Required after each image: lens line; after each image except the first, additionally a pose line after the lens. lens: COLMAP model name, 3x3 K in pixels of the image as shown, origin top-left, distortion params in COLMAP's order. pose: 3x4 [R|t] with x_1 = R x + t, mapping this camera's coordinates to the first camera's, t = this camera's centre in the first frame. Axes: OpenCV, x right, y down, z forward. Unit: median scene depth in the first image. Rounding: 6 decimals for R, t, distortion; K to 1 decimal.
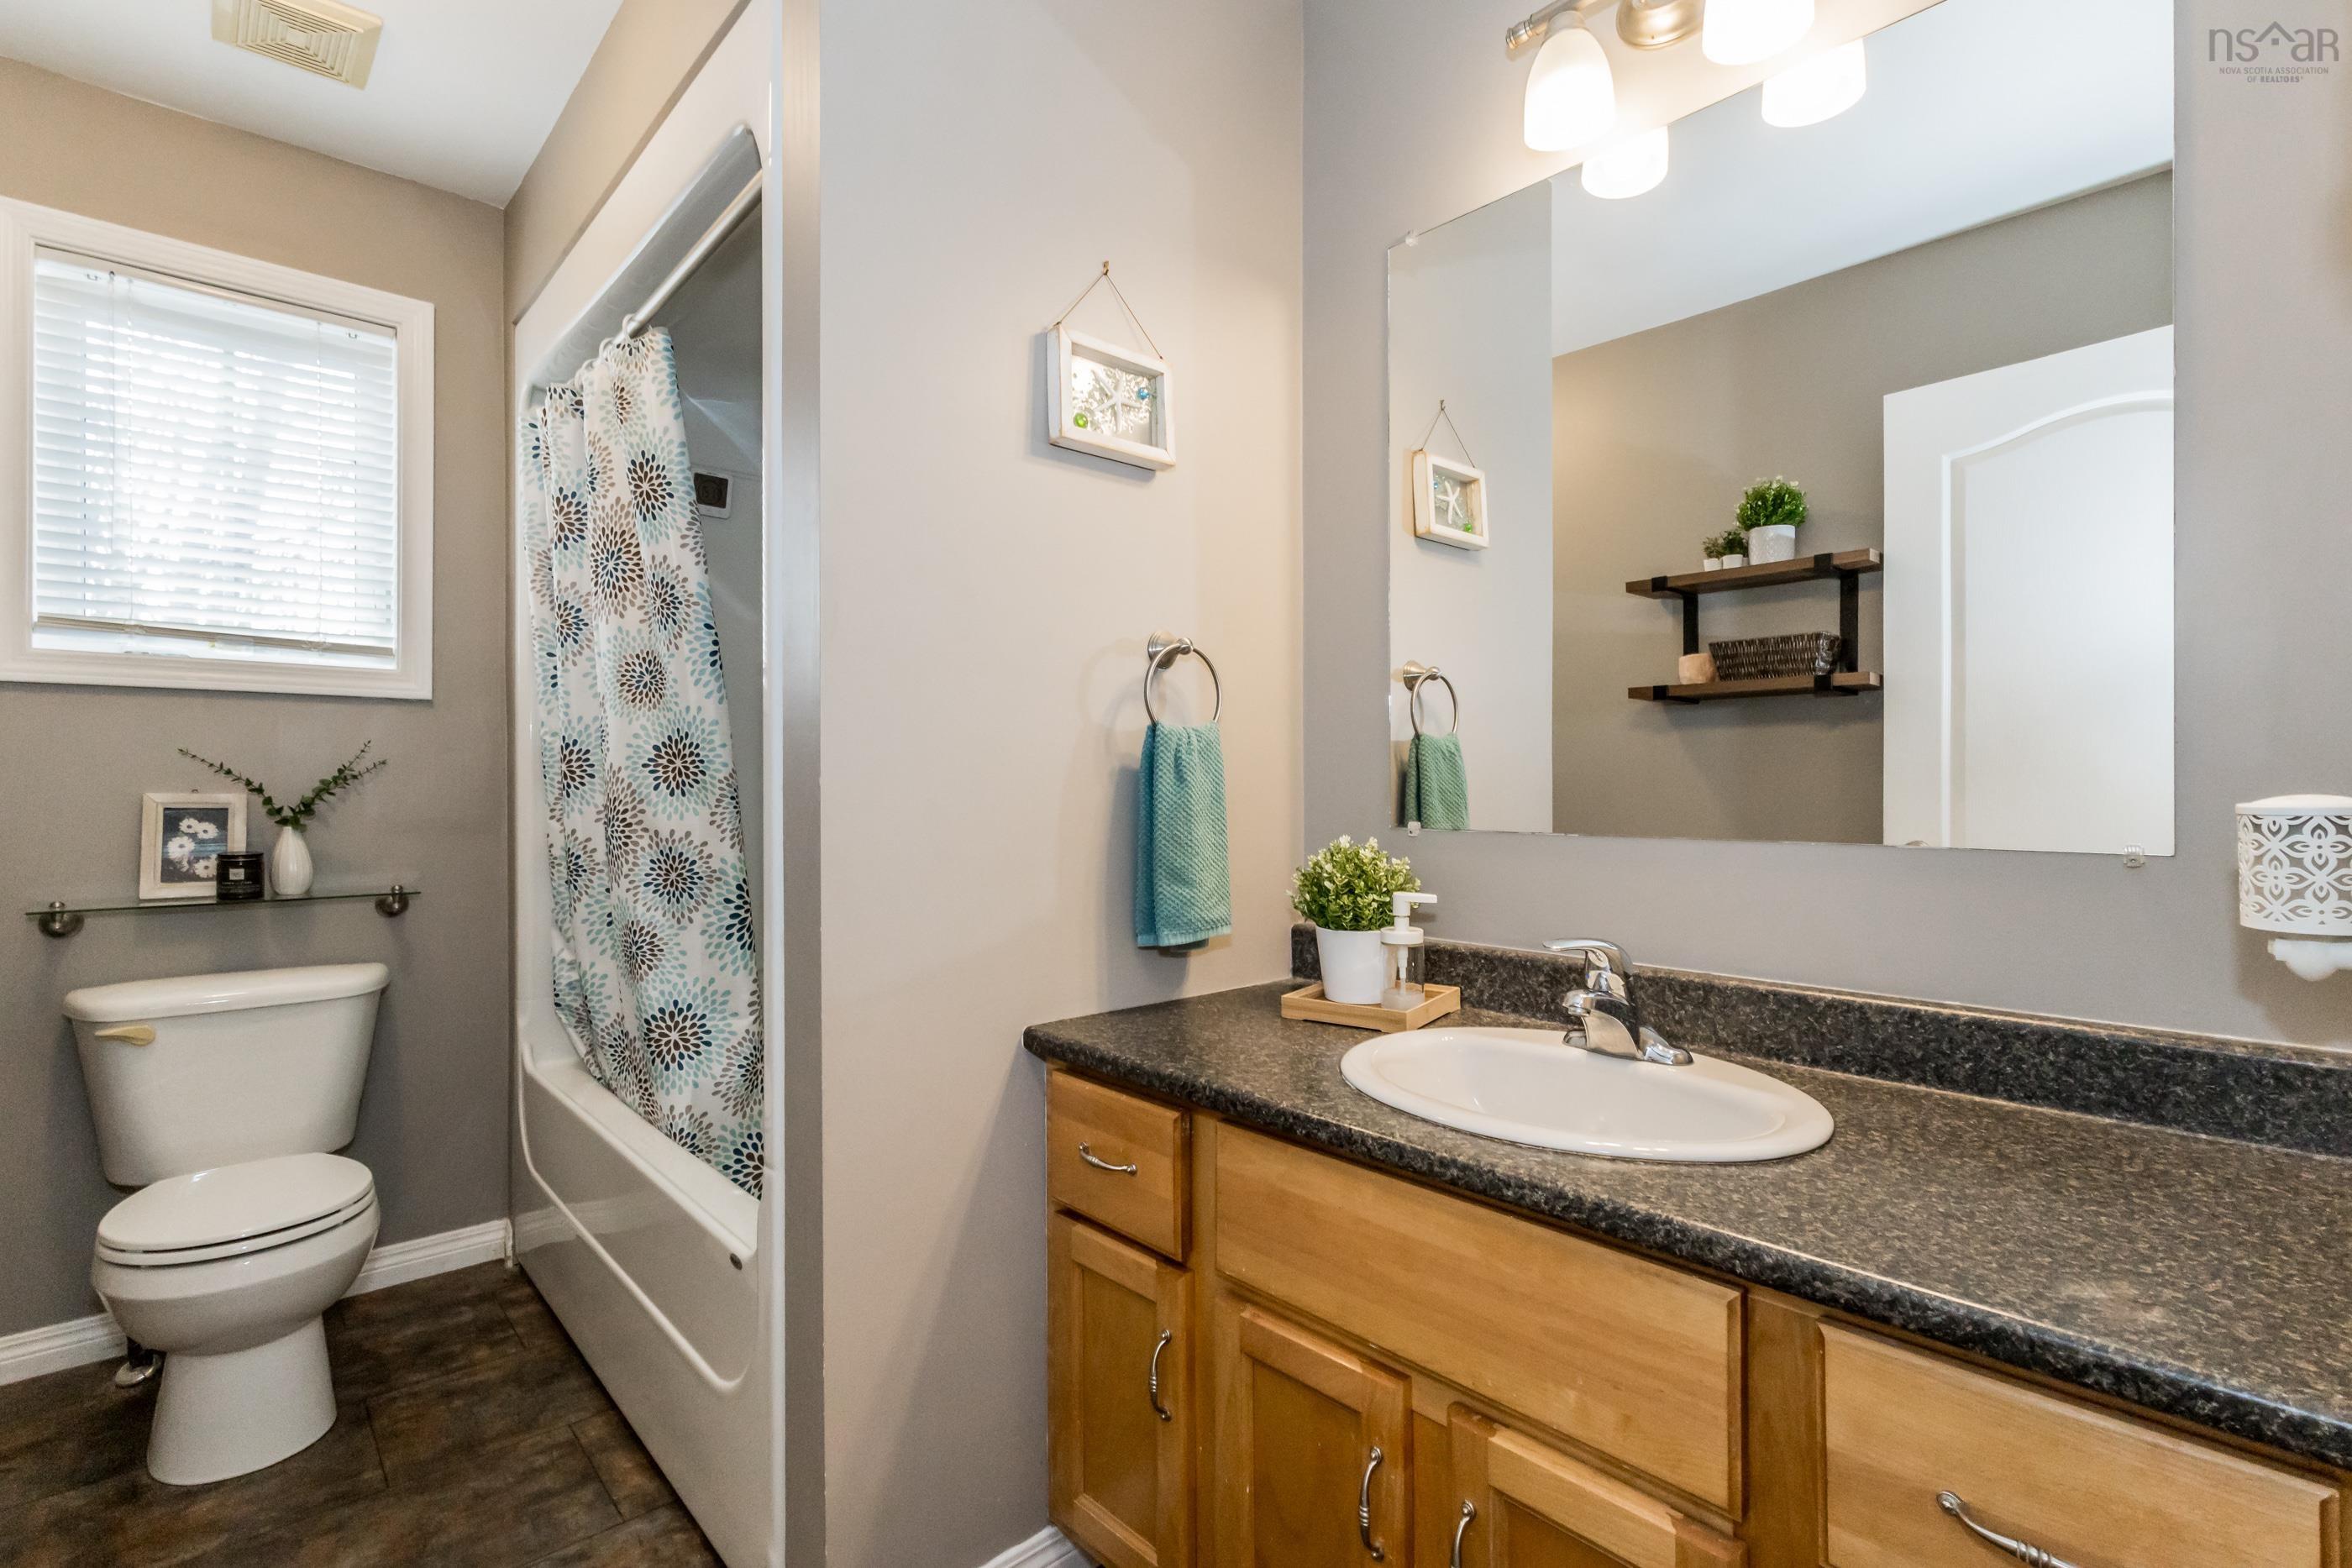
lens RADIAL K [[1079.0, 0, 1166.1], [0, 1079.0, 777.5], [0, 0, 1]] dist [0.001004, 0.002232]
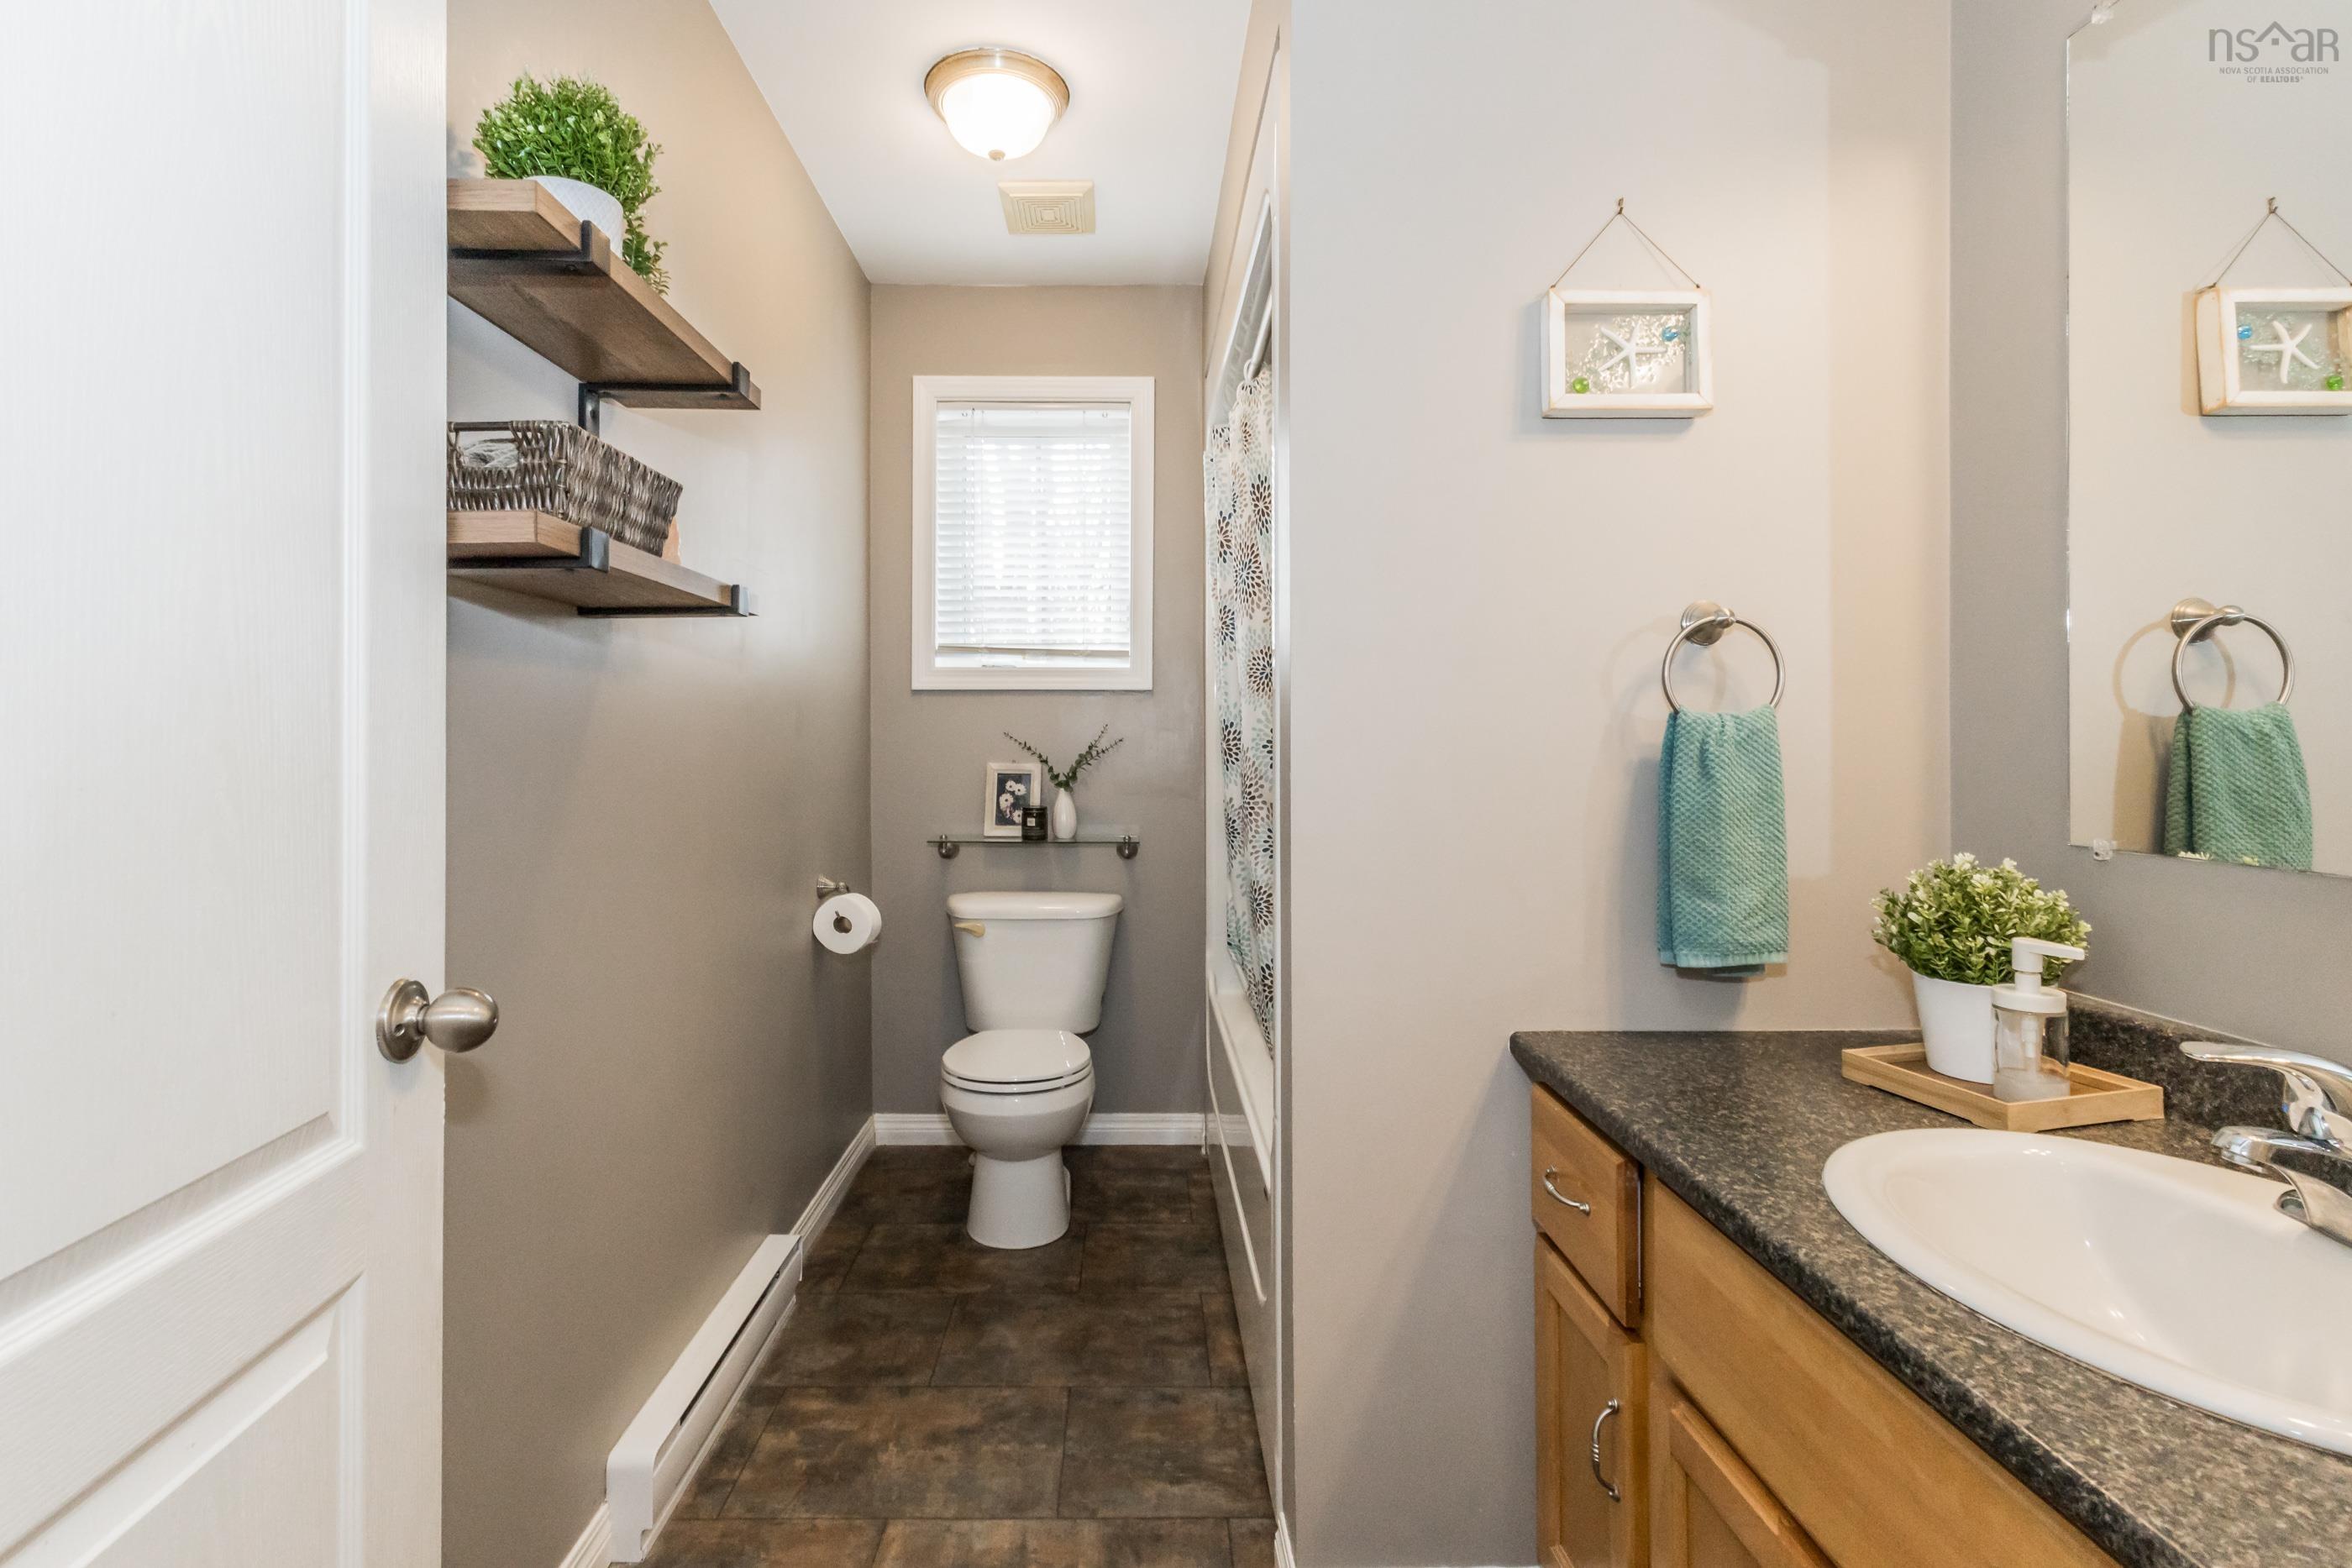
lens RADIAL K [[1079.0, 0, 1124.9], [0, 1079.0, 737.7], [0, 0, 1]] dist [0.001004, 0.002232]
pose [[0.752226, -0.002028, -0.658902, 0.196686], [0.003342, 0.999994, 0.000738, -0.026187], [0.658896, -0.002757, 0.752229, 0.040800]]
